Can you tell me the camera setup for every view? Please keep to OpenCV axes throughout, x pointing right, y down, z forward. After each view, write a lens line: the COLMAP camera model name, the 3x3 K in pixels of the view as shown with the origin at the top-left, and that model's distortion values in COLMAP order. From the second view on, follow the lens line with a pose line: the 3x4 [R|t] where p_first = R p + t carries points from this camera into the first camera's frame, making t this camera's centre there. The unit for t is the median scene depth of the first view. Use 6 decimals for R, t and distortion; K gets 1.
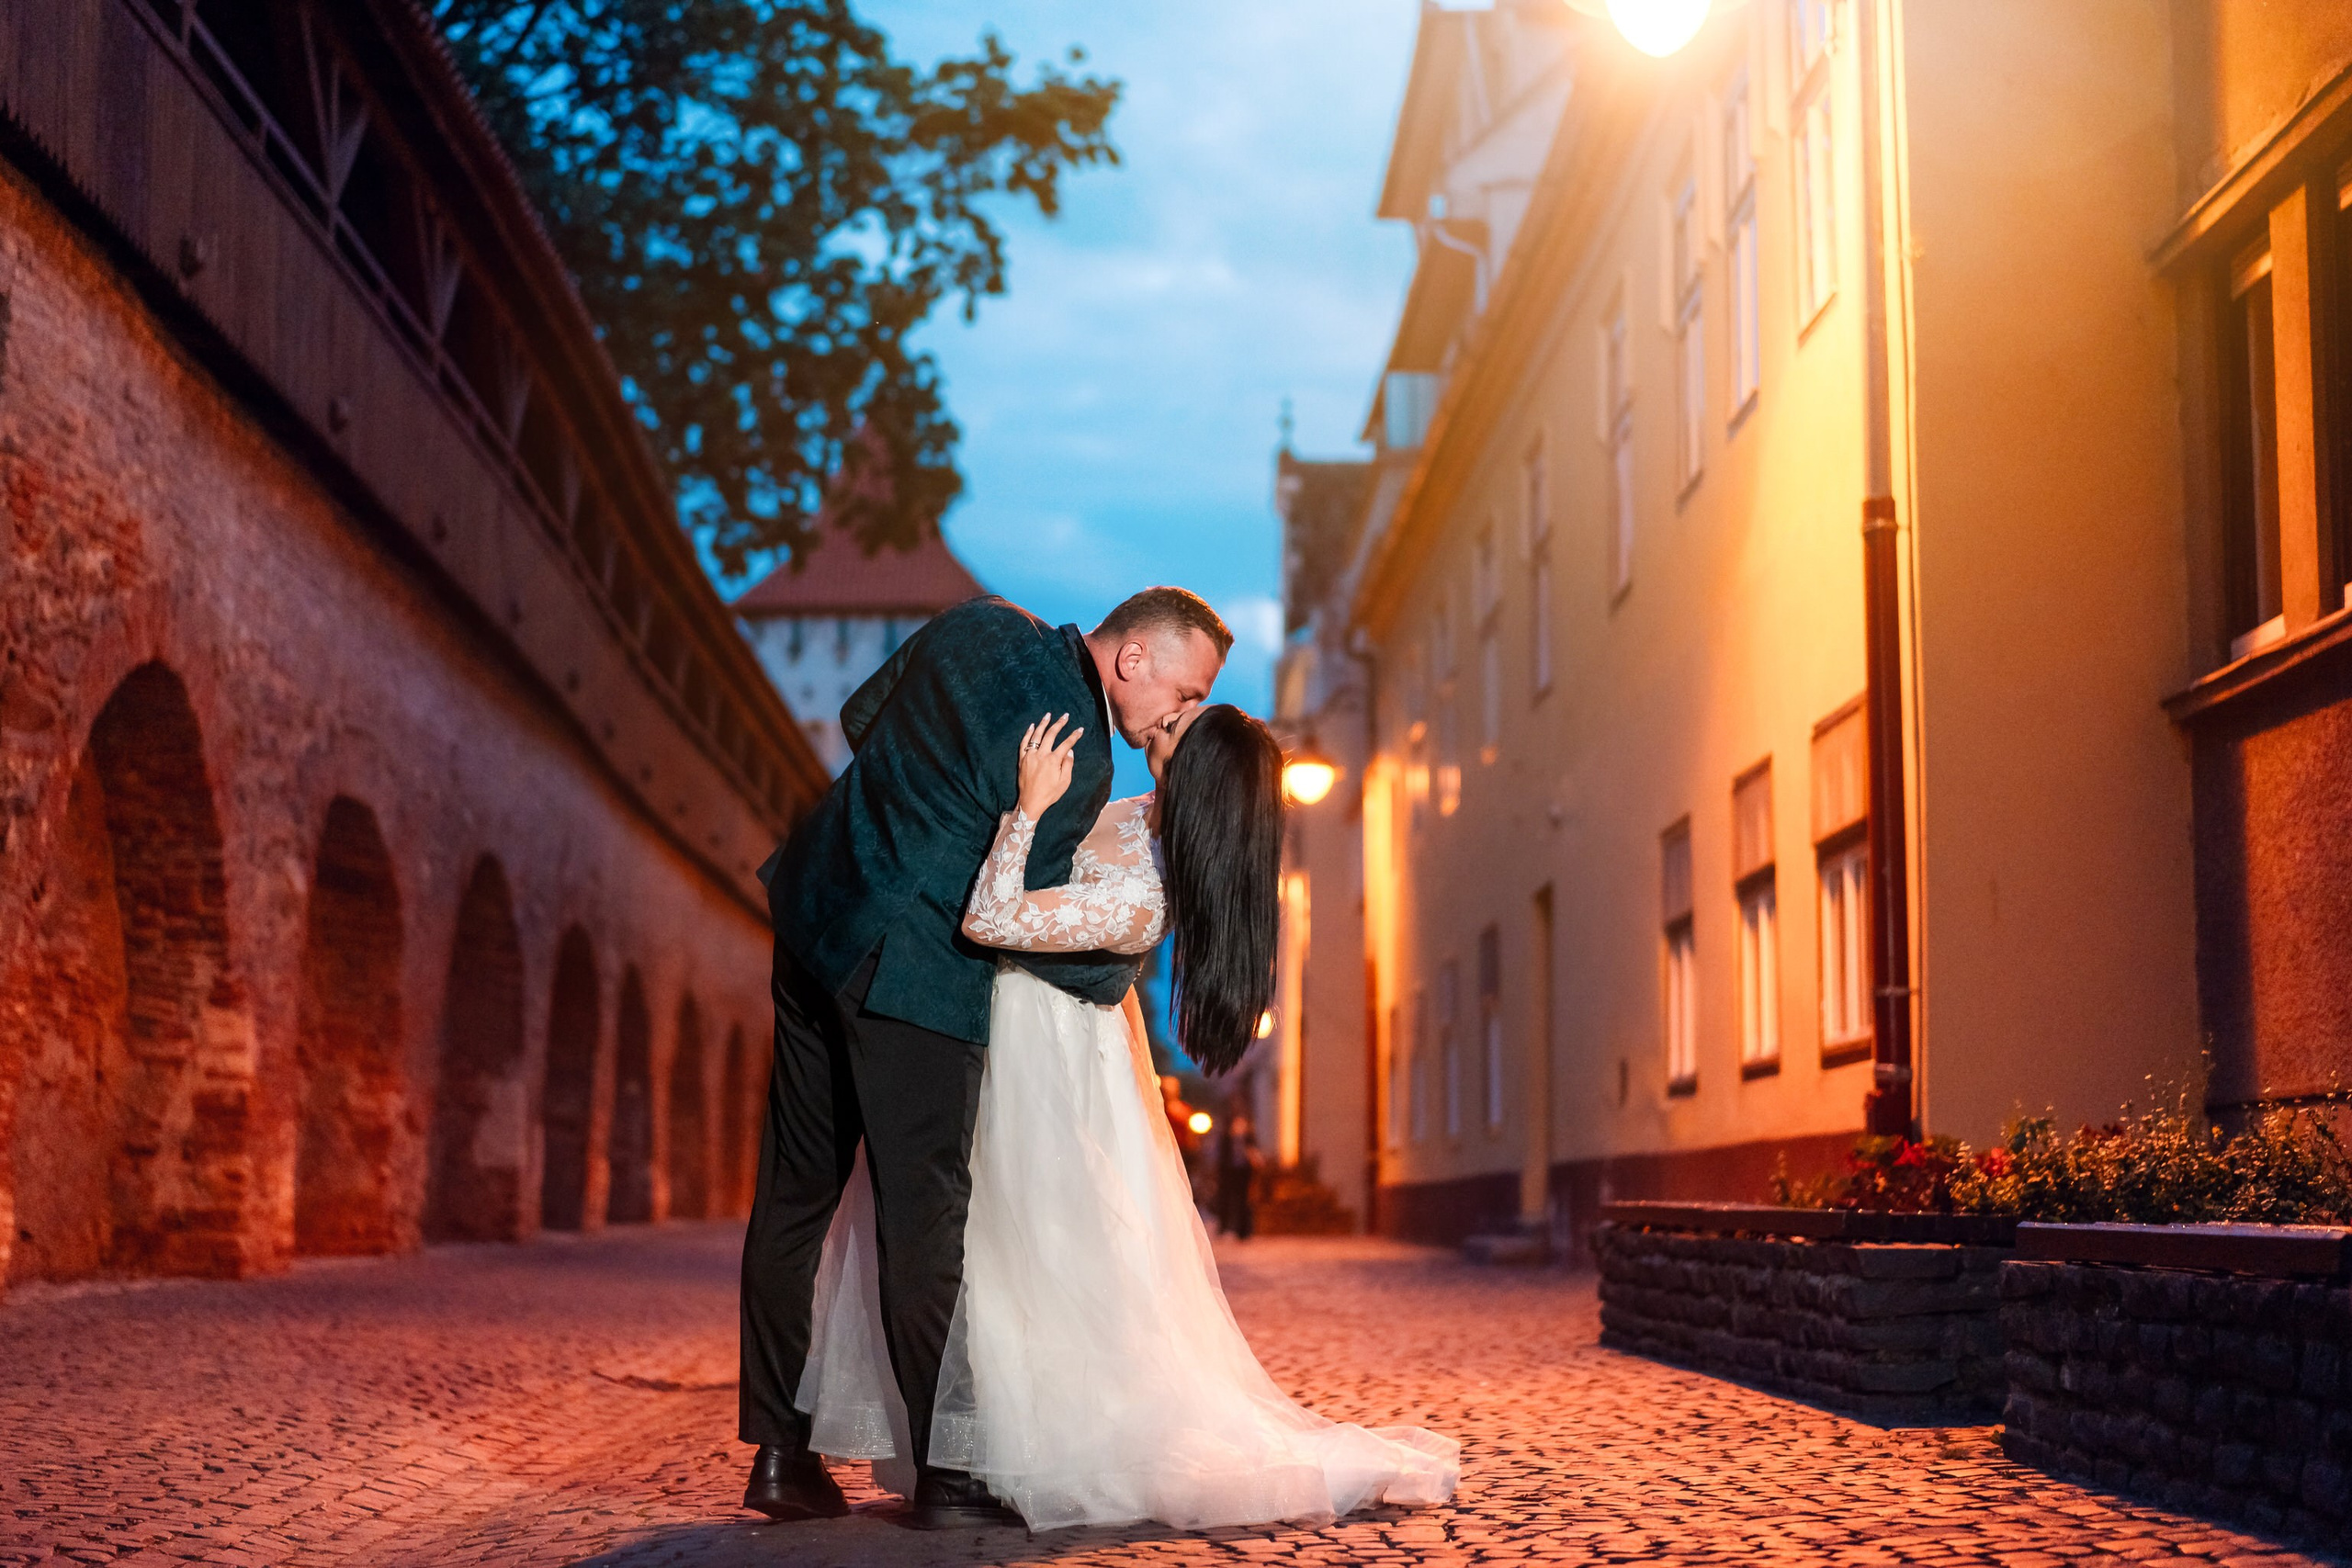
lens RADIAL K [[3858.5, 0, 1176.0], [0, 3858.5, 784.0], [0, 0, 1]] dist [0.020095, -0.066912]
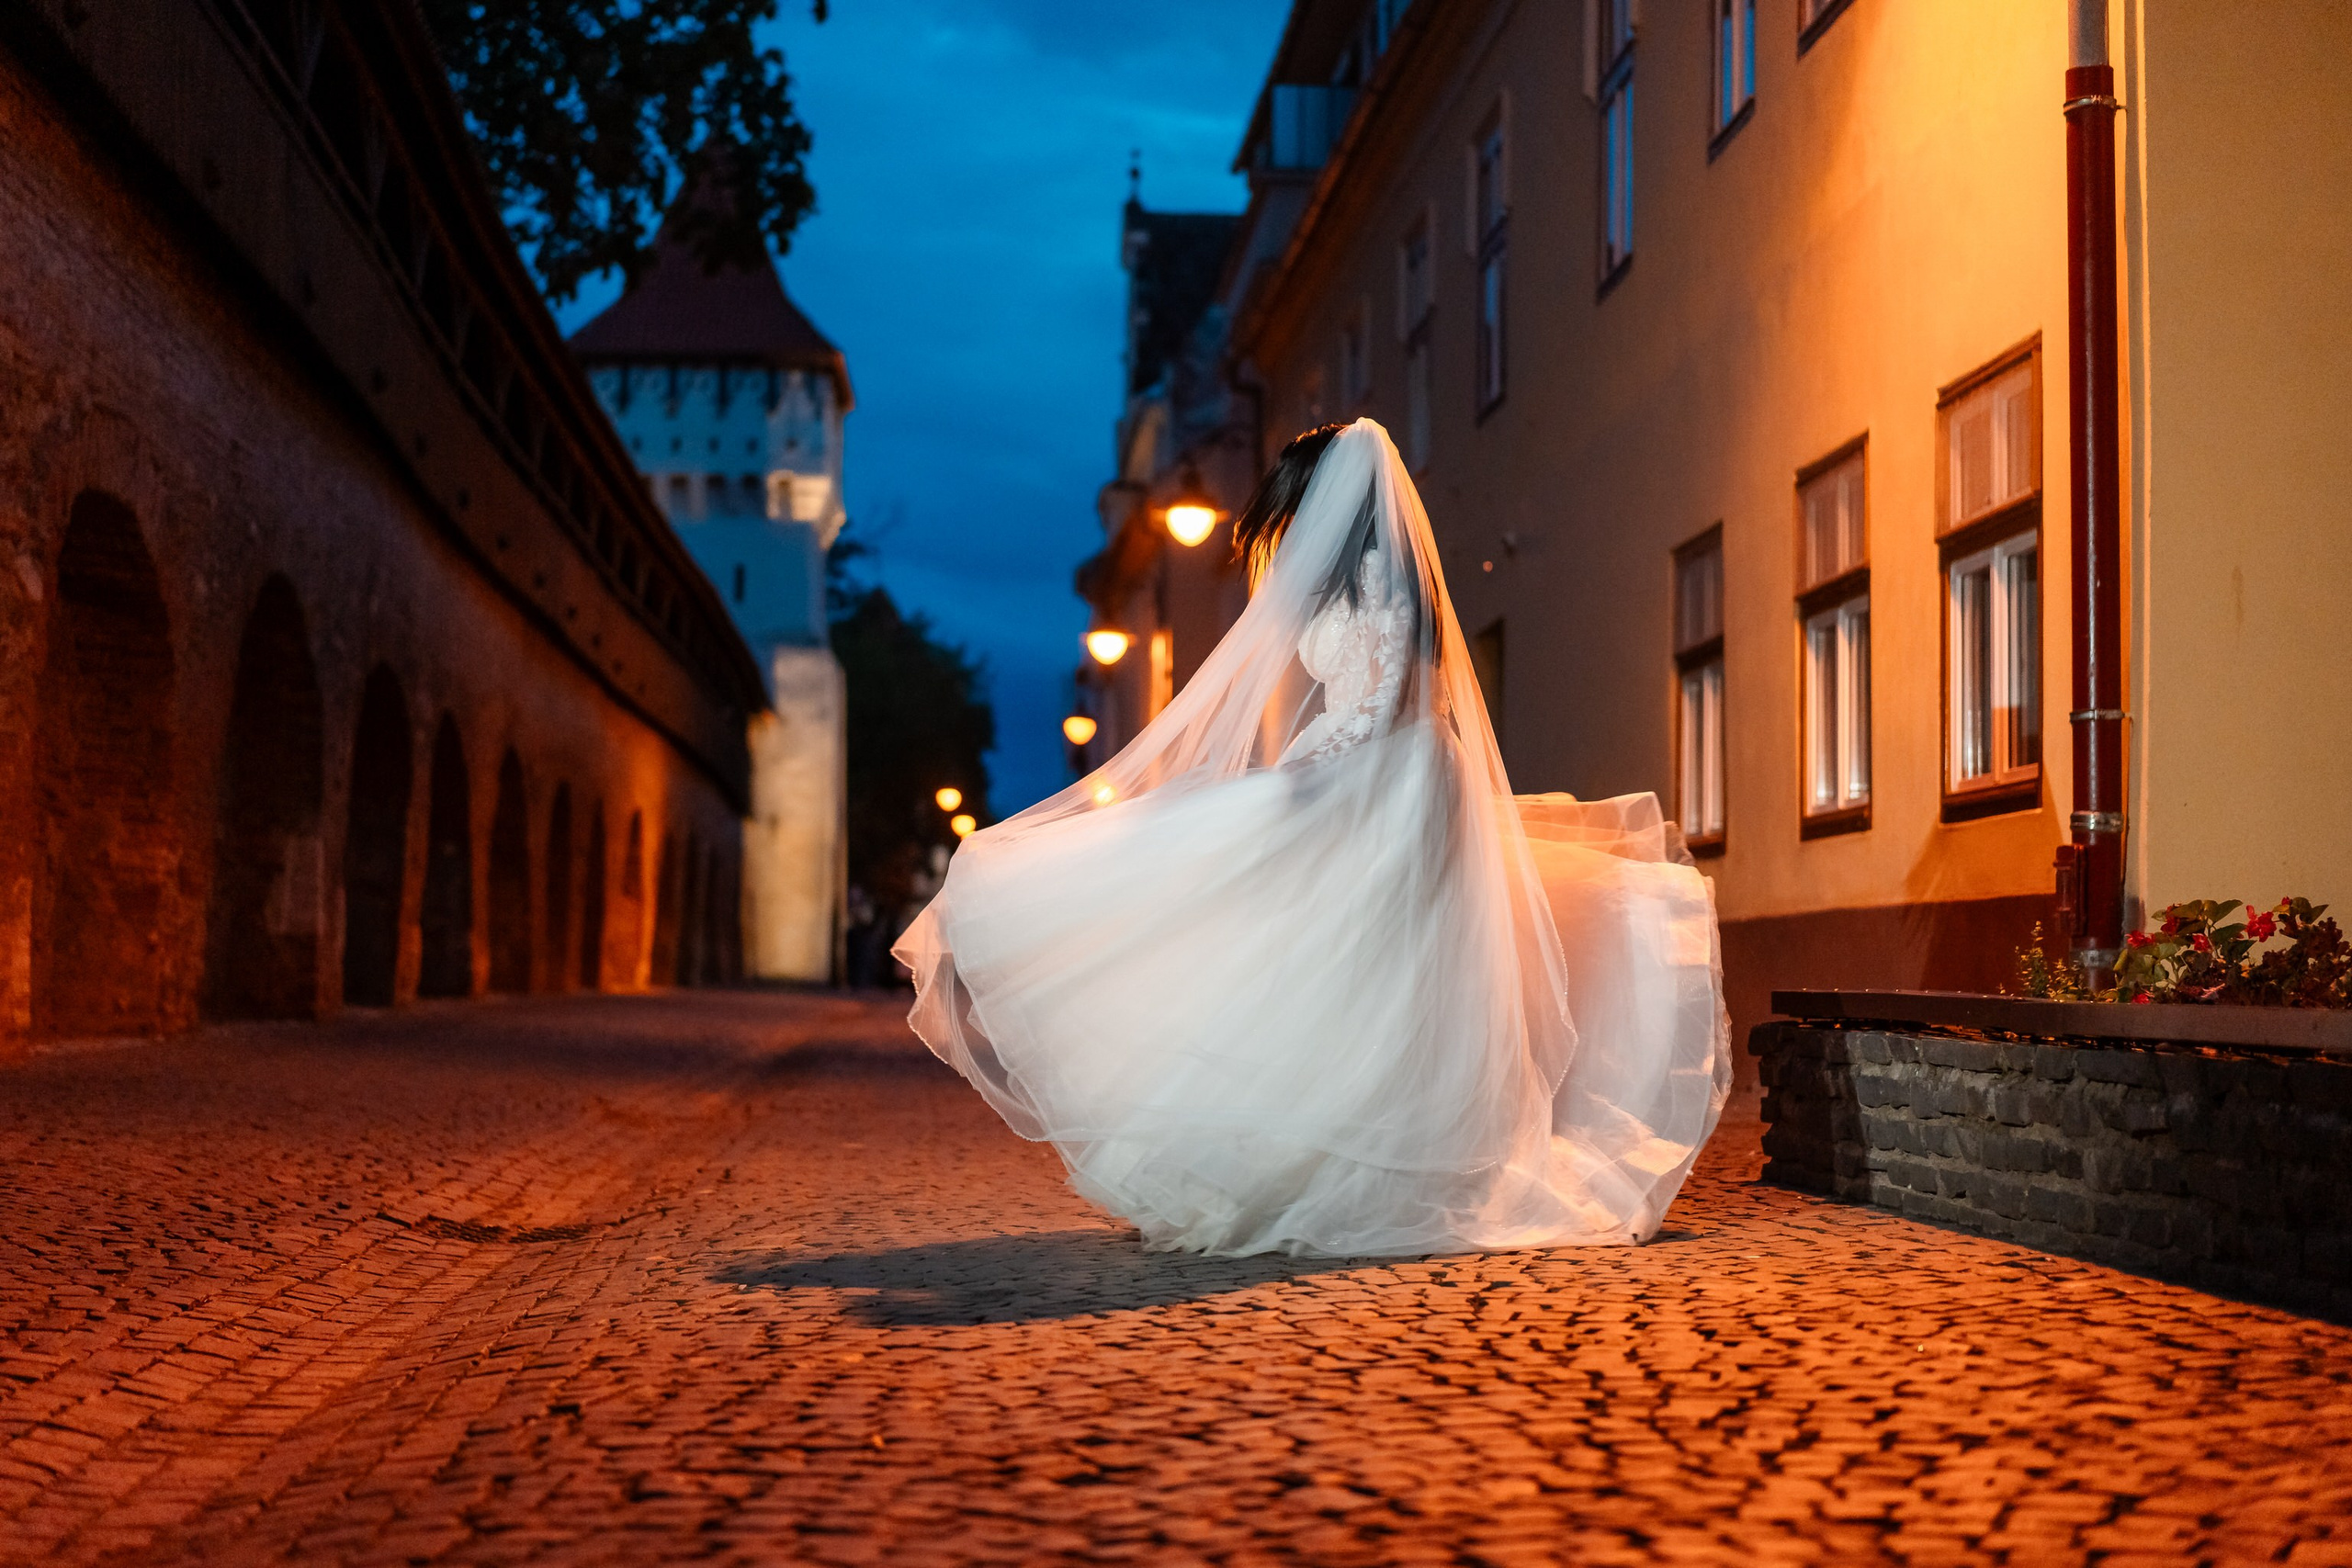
lens RADIAL K [[3791.0, 0, 1176.0], [0, 3791.0, 784.0], [0, 0, 1]] dist [0.016837, 0.053358]
pose [[0.998802, 0.008509, 0.048196, -0.022754], [-0.011271, 0.998292, 0.057320, 0.018217], [-0.047626, -0.057795, 0.997192, 0.178599]]
